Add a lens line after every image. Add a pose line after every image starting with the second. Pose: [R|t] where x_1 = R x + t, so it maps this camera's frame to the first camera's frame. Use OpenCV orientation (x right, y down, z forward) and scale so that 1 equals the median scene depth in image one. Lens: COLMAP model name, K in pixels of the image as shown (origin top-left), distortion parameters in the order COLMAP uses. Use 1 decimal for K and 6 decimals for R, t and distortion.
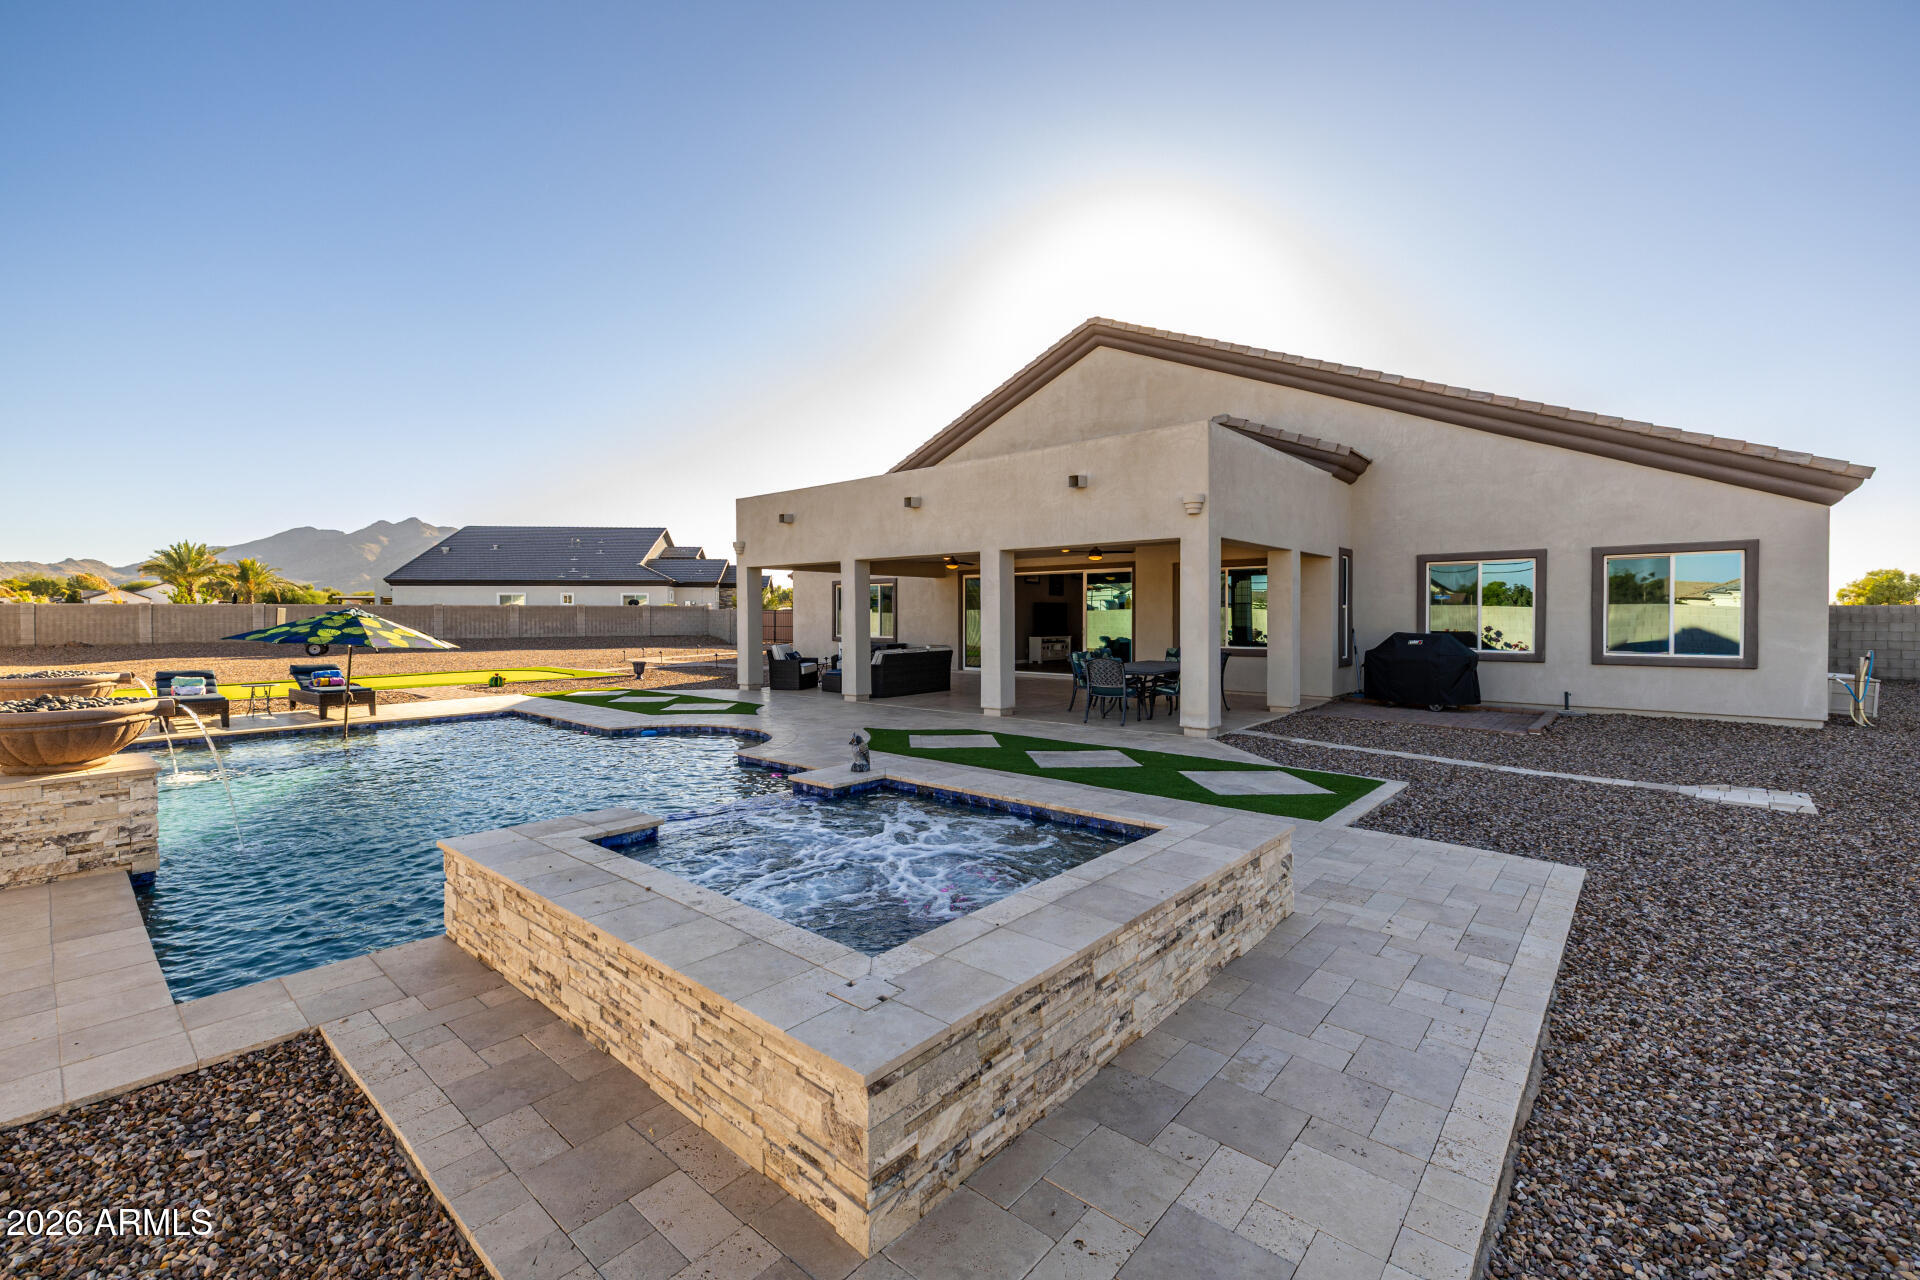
lens RADIAL K [[806.6, 0, 954.5], [0, 806.6, 624.4], [0, 0, 1]] dist [-0.000795, 0.000433]
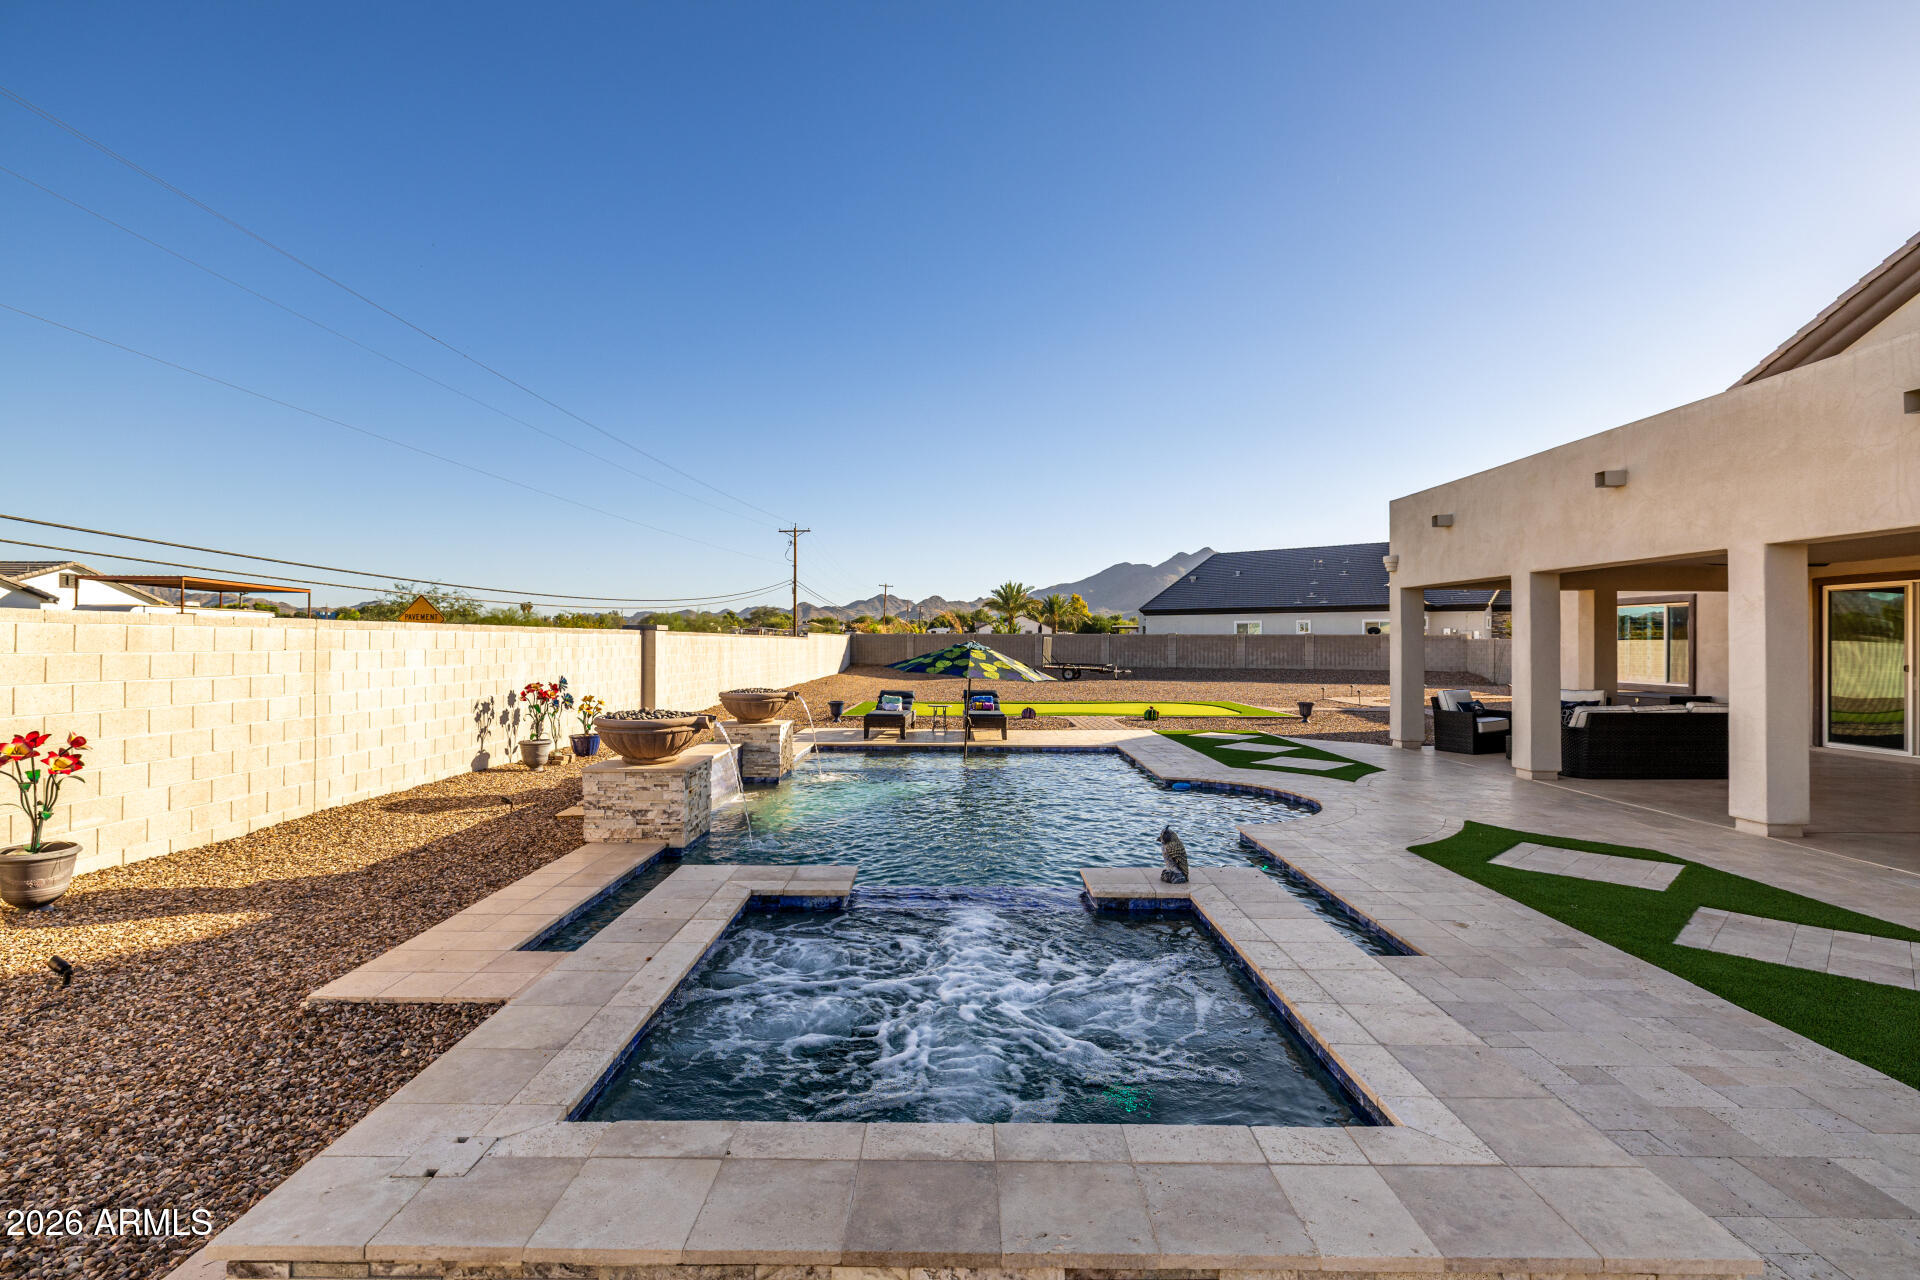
lens RADIAL K [[913.9, 0, 958.3], [0, 913.9, 633.1], [0, 0, 1]] dist [-0.004234, 0.000837]
pose [[0.653076, -0.001845, -0.757290, 0.141486], [-0.015470, 0.999756, -0.015777, -0.008508], [0.757134, 0.022019, 0.652888, 0.122853]]
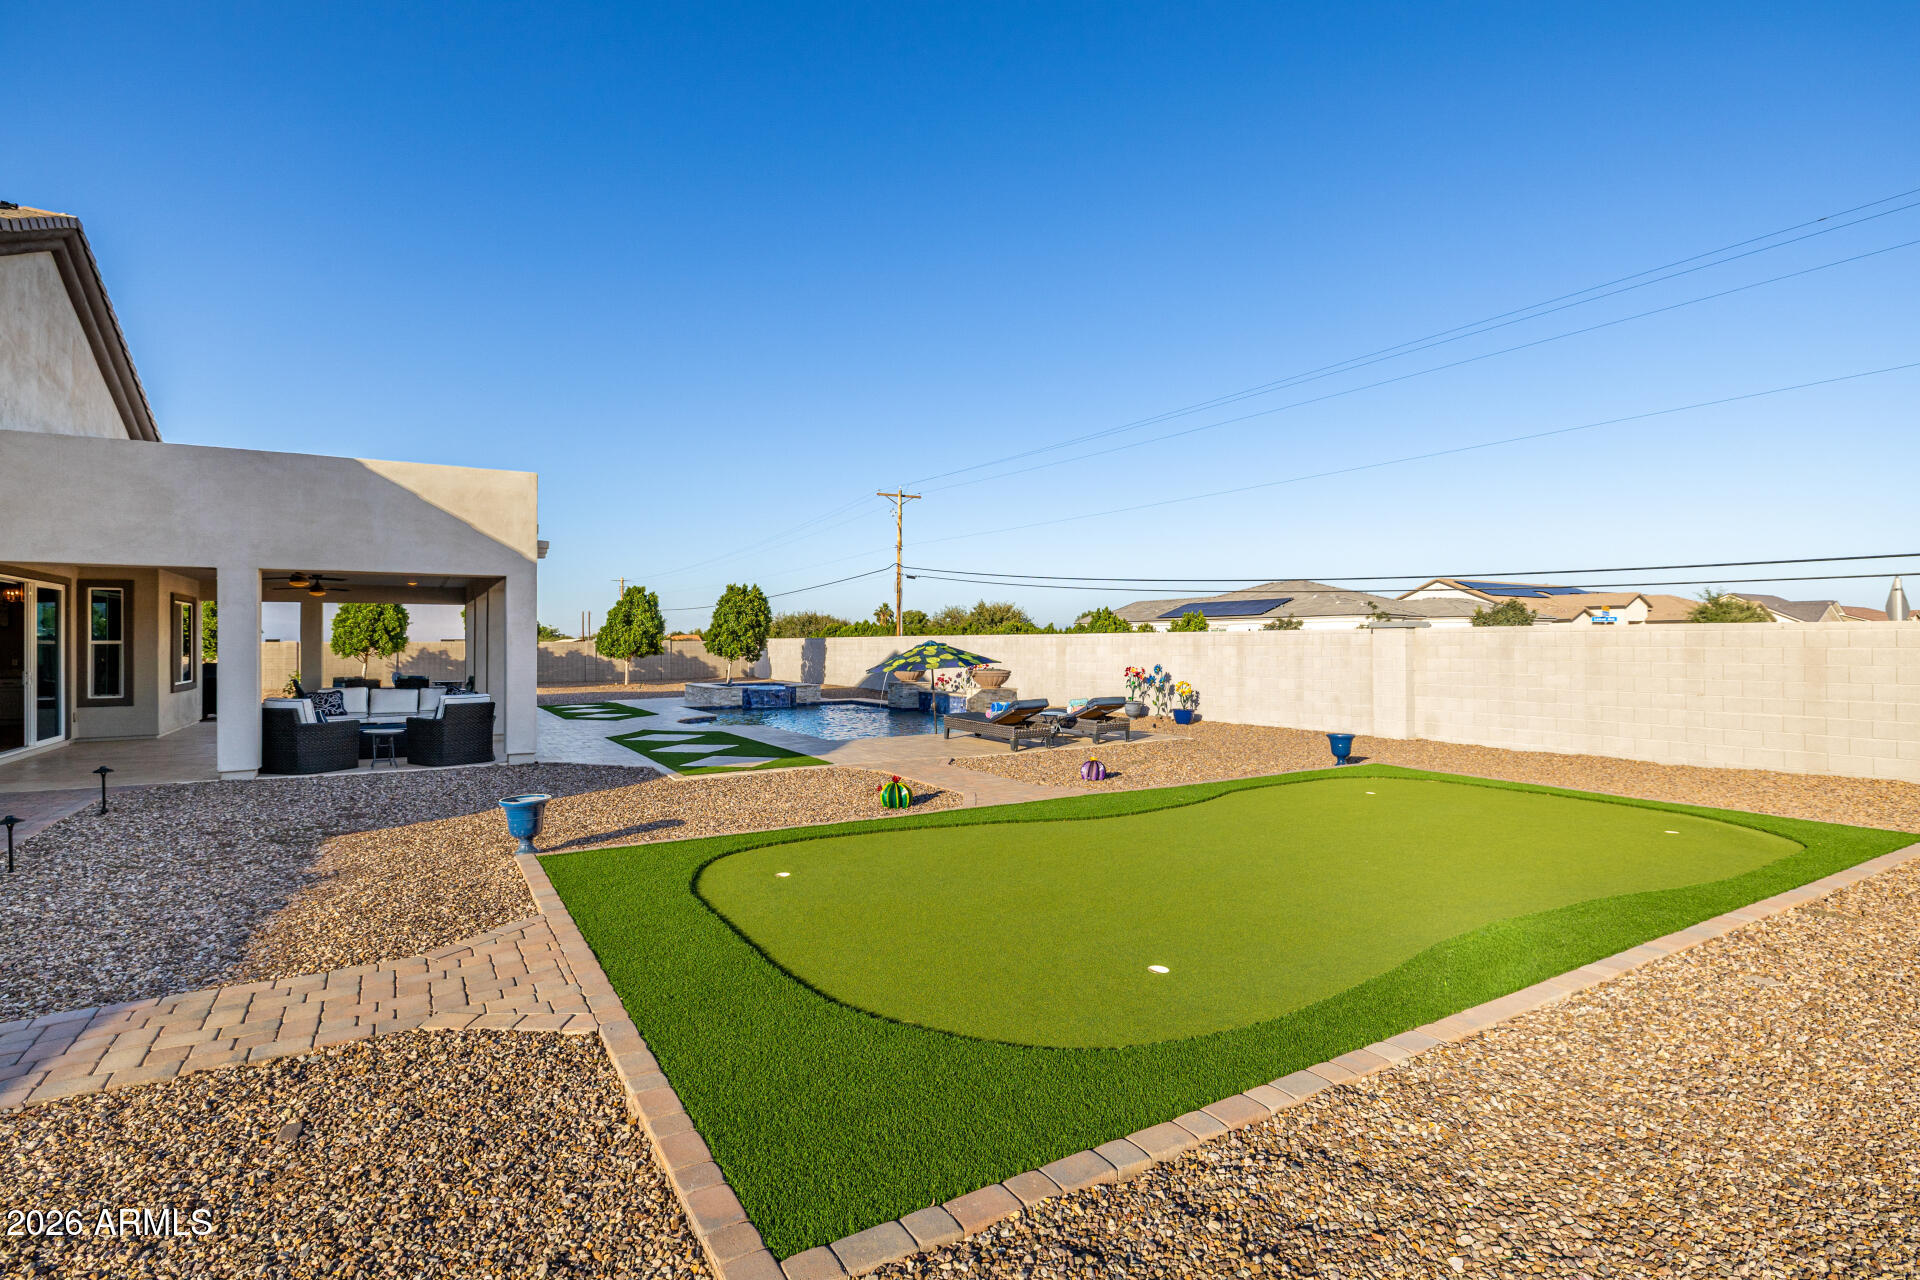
lens RADIAL K [[913.9, 0, 957.8], [0, 913.9, 644.6], [0, 0, 1]] dist [-0.004234, 0.000837]
pose [[-0.952470, 0.003311, 0.304613, -0.941720], [0.006636, 0.999929, 0.009880, -0.021202], [-0.304559, 0.011432, -0.952425, 1.862923]]
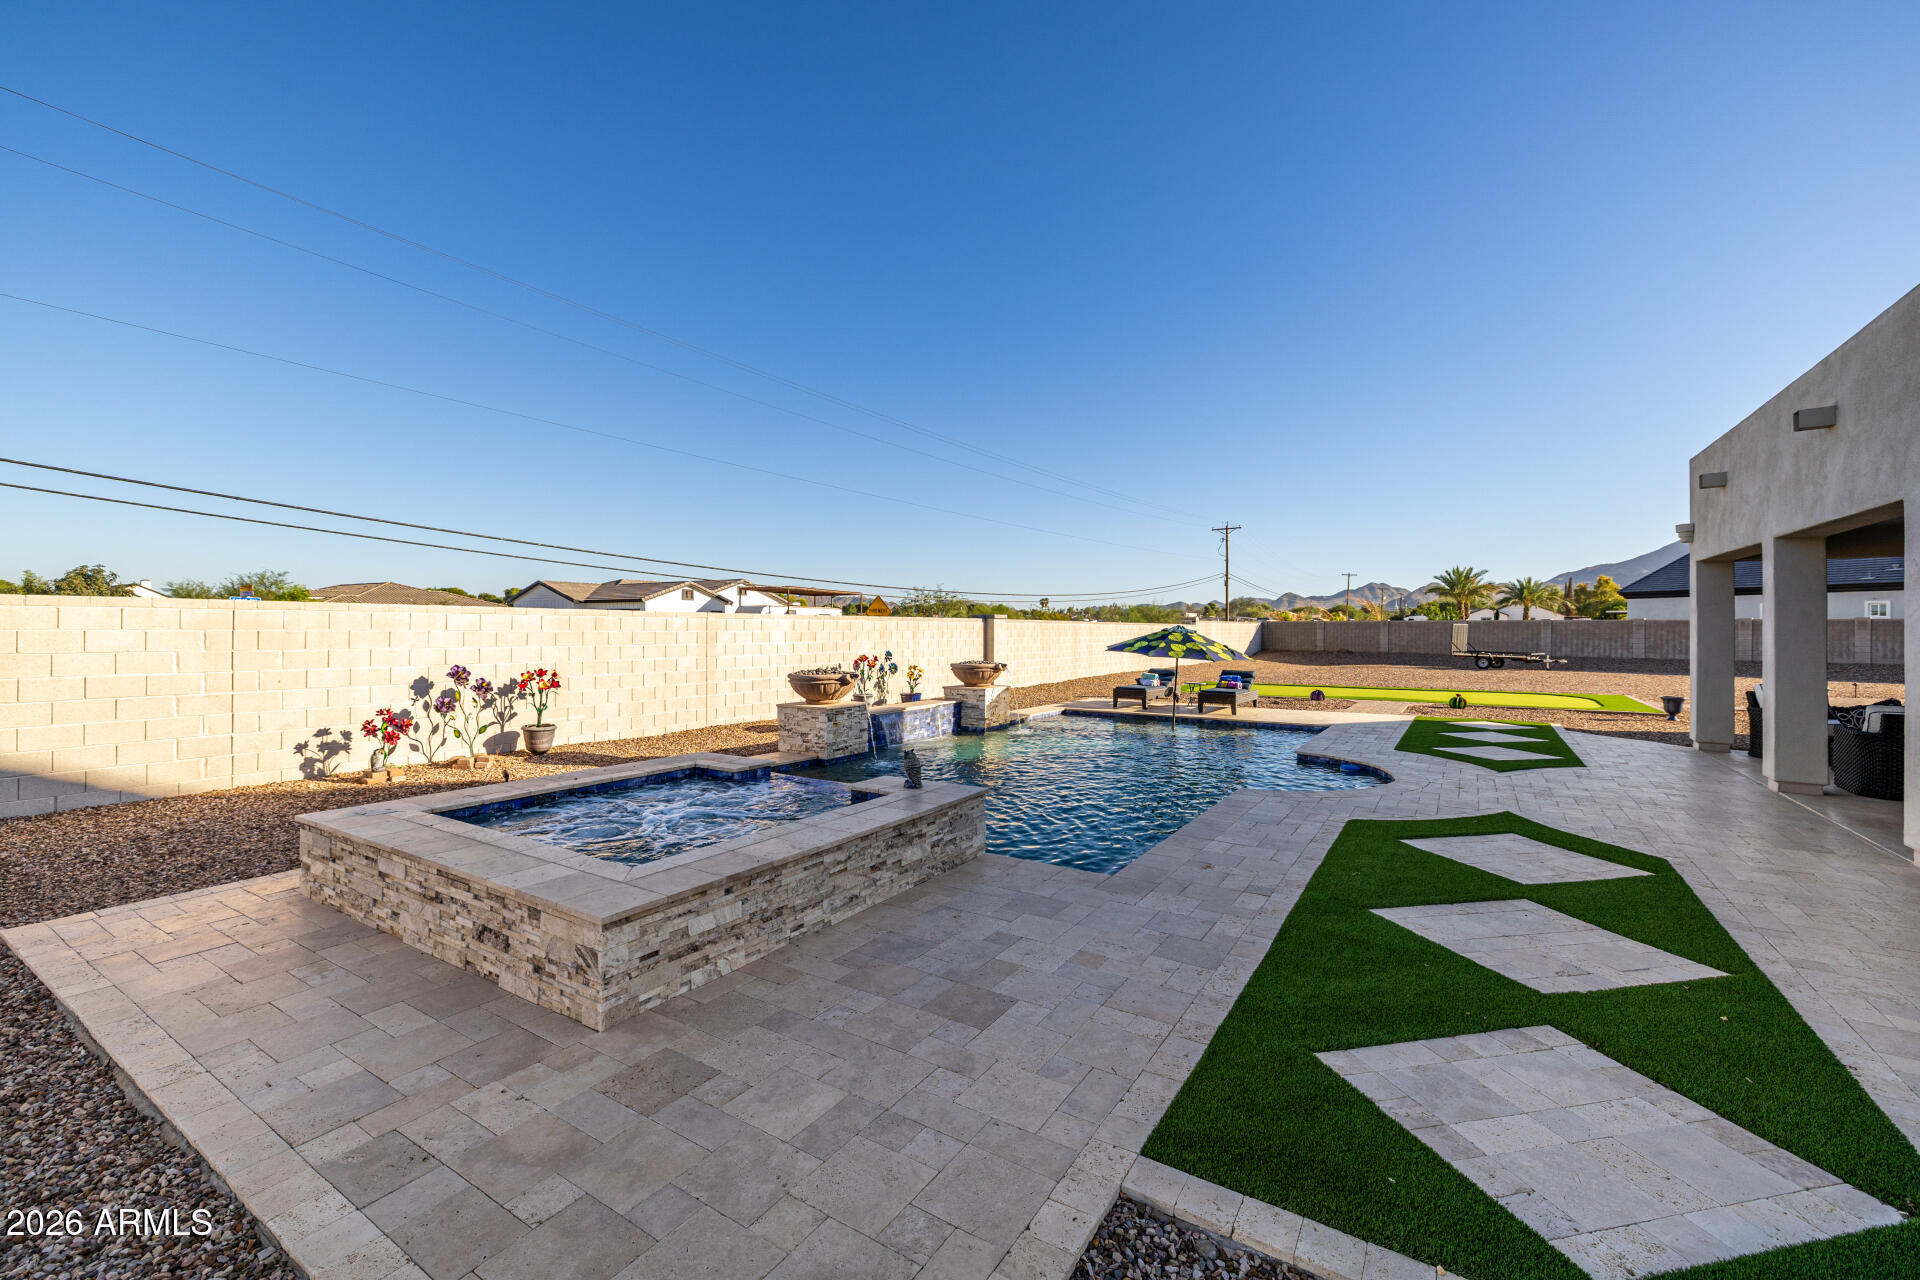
lens RADIAL K [[806.6, 0, 946.7], [0, 806.6, 637.7], [0, 0, 1]] dist [-0.000795, 0.000433]
pose [[0.137474, 0.015077, -0.990391, 0.340626], [-0.016763, 0.999776, 0.012893, -0.008591], [0.990363, 0.014830, 0.137696, 0.341153]]
